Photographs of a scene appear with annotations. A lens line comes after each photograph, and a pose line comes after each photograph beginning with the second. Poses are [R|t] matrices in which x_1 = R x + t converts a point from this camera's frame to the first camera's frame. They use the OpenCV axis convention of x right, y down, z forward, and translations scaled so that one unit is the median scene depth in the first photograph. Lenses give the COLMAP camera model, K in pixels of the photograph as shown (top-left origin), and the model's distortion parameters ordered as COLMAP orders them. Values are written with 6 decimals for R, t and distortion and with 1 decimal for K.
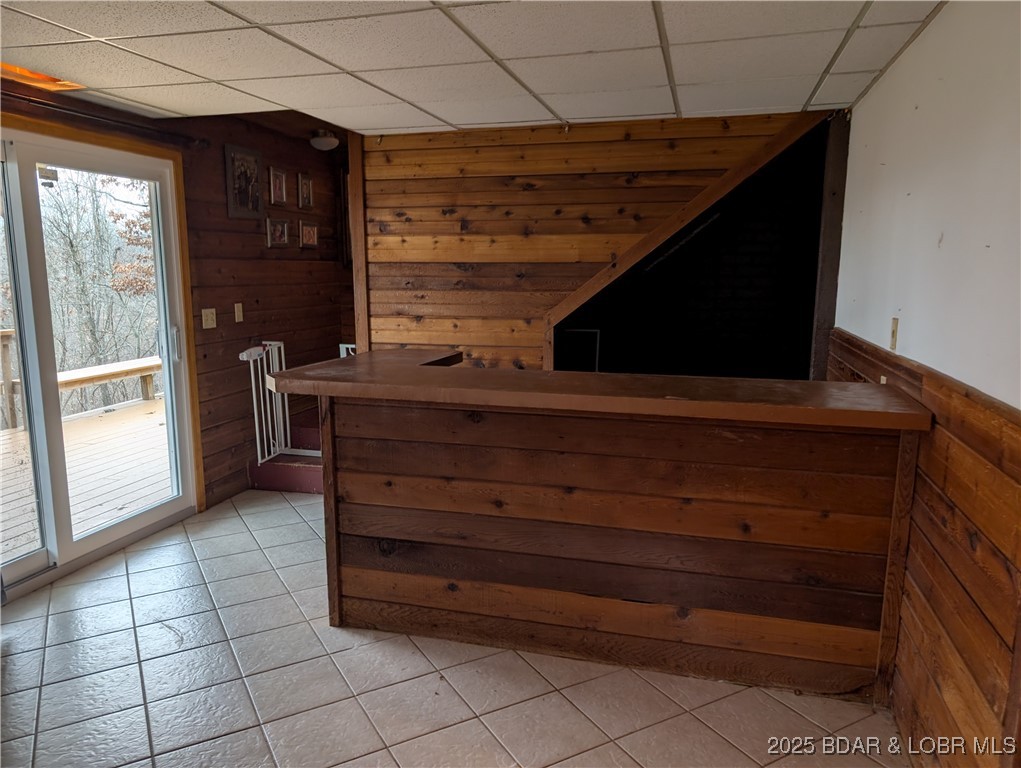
lens RADIAL K [[729.8, 0, 508.8], [0, 729.8, 389.8], [0, 0, 1]] dist [0.022089, -0.019478]
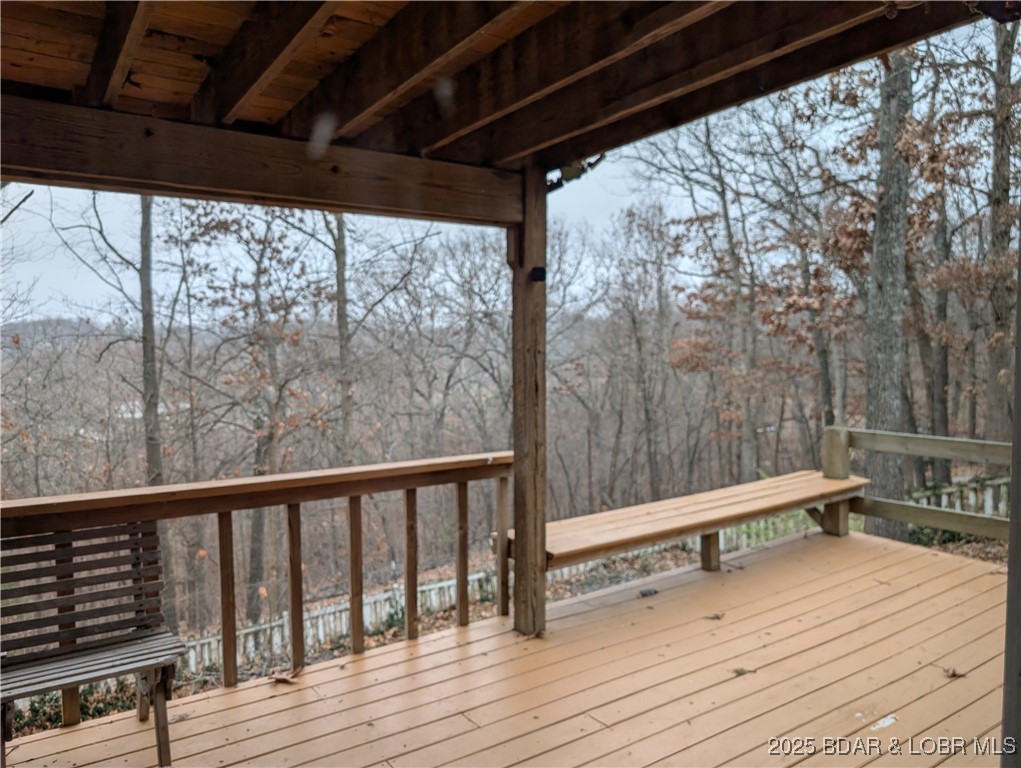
lens RADIAL K [[729.8, 0, 510.6], [0, 729.8, 385.5], [0, 0, 1]] dist [0.022089, -0.019478]
pose [[0.761807, 0.025530, -0.647301, -0.126029], [-0.092553, 0.993262, -0.069751, -0.039866], [0.641159, 0.113047, 0.759036, 0.231729]]
